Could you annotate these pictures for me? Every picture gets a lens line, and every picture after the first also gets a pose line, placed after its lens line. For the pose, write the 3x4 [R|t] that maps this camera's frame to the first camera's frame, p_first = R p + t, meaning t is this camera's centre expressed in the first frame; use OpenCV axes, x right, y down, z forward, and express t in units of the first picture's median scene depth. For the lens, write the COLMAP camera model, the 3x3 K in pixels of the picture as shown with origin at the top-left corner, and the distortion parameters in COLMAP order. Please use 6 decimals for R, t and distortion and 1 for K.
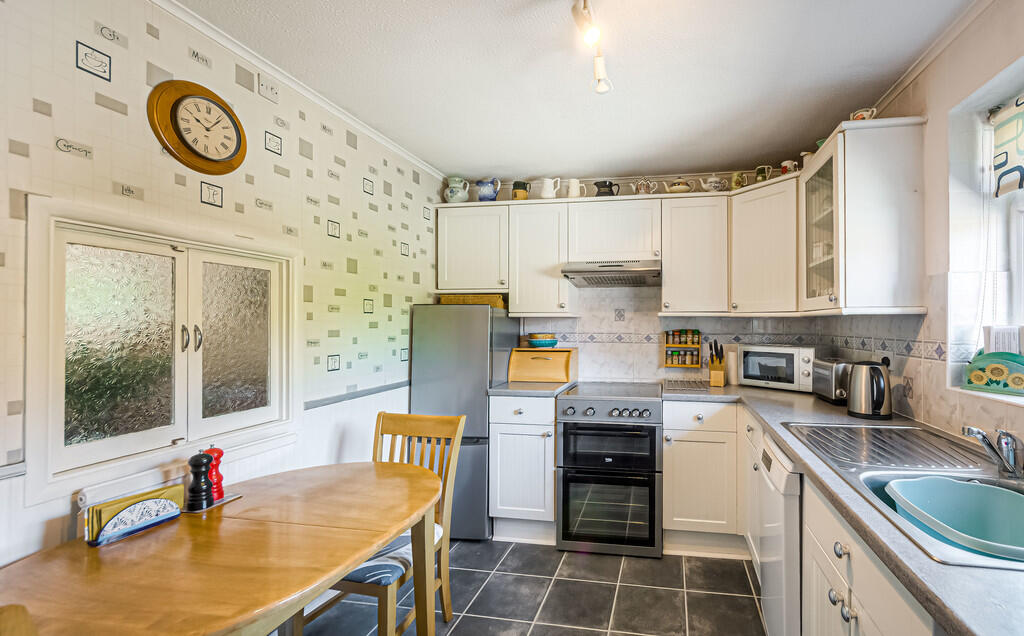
lens RADIAL K [[395.8, 0, 612.5], [0, 395.8, 320.5], [0, 0, 1]] dist [0.000852, -0.000102]
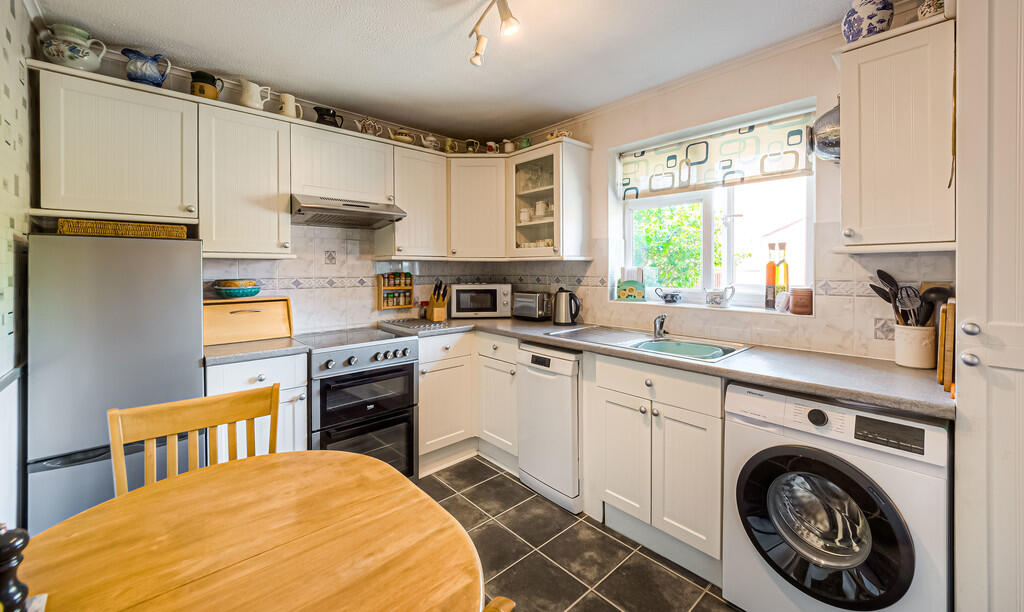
lens RADIAL K [[398.5, 0, 512.1], [0, 398.5, 269.2], [0, 0, 1]] dist [-0.000752, -0.000247]
pose [[0.636551, -0.005365, 0.771216, -0.482410], [-0.003133, 0.999950, 0.009542, 0.003501], [-0.771228, -0.008490, 0.636502, 0.100295]]
